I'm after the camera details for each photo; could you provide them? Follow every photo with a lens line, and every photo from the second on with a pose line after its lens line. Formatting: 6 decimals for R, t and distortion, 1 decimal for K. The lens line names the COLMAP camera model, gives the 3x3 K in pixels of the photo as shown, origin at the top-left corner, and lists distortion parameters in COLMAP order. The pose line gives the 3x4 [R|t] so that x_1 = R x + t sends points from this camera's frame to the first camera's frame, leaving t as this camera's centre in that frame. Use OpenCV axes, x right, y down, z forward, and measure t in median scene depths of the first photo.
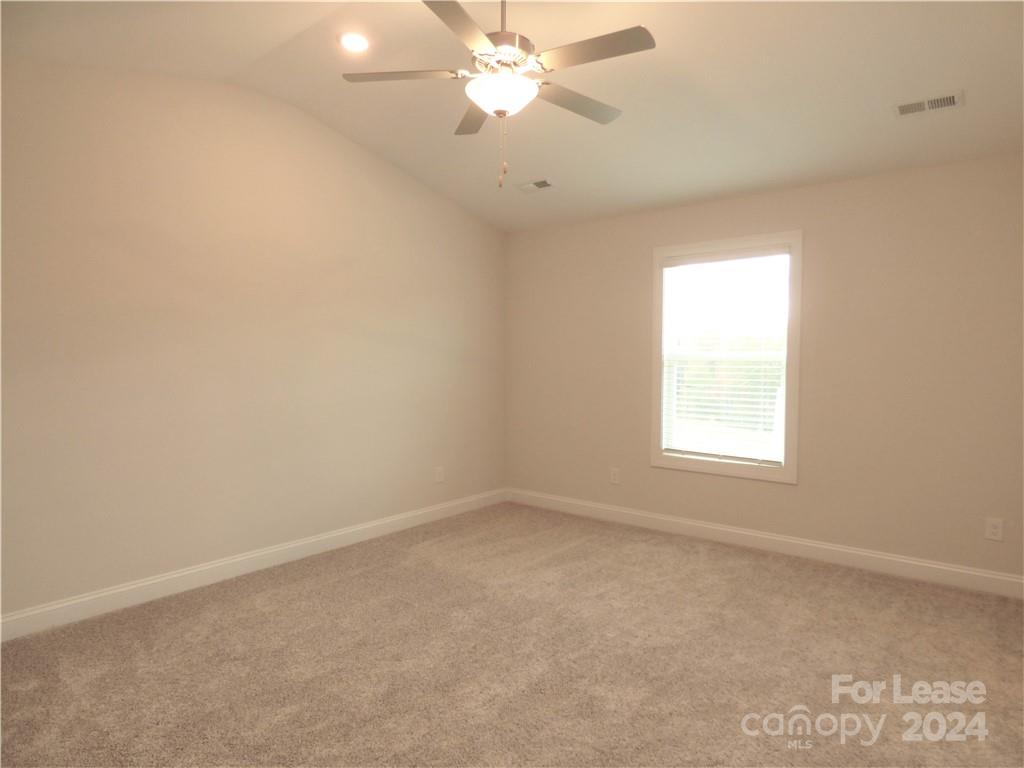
lens RADIAL K [[615.3, 0, 510.1], [0, 615.3, 361.7], [0, 0, 1]] dist [-0.004472, -0.007738]
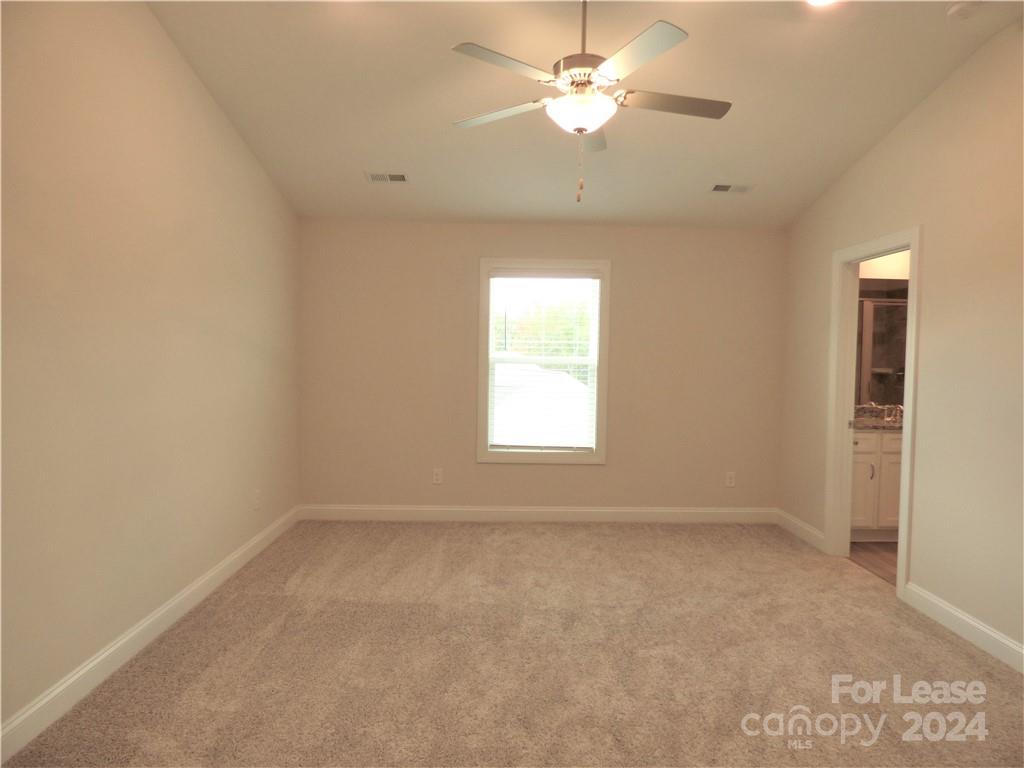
lens RADIAL K [[615.3, 0, 513.9], [0, 615.3, 376.0], [0, 0, 1]] dist [-0.004472, -0.007738]
pose [[0.755455, -0.014926, 0.655030, -0.485613], [-0.010892, 0.999316, 0.035333, -0.022455], [-0.655110, -0.033827, 0.754776, 0.177674]]
